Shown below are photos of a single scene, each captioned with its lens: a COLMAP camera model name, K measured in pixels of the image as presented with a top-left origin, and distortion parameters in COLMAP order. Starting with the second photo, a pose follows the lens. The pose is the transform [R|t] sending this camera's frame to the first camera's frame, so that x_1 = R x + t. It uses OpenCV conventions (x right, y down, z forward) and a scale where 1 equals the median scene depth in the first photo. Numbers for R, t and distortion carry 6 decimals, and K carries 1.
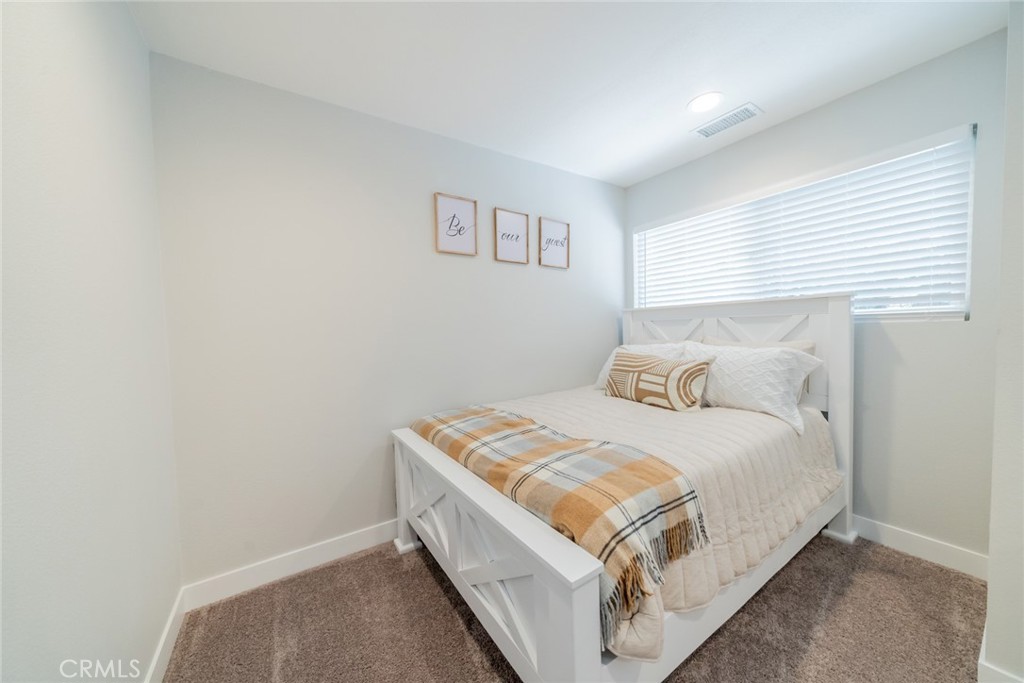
lens RADIAL K [[349.8, 0, 512.4], [0, 349.8, 341.2], [0, 0, 1]] dist [-0.000025, 0.000047]
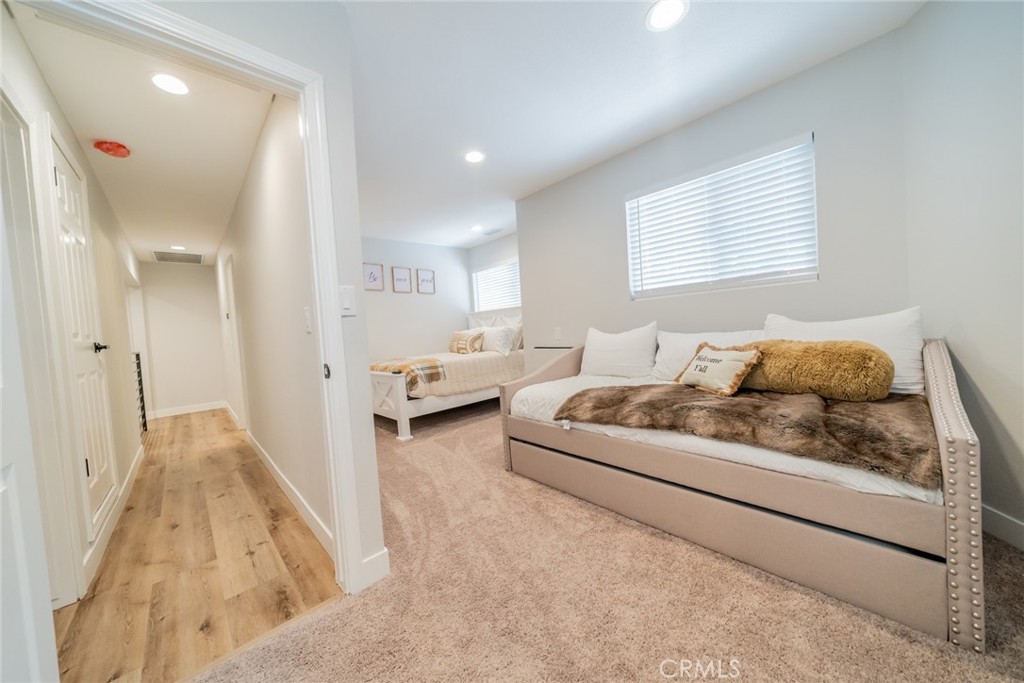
lens RADIAL K [[349.8, 0, 511.1], [0, 349.8, 344.1], [0, 0, 1]] dist [-0.000025, 0.000047]
pose [[0.986944, -0.037329, 0.156678, 0.306970], [0.038183, 0.999268, -0.002446, 0.118726], [-0.156472, 0.008396, 0.987647, -1.195052]]
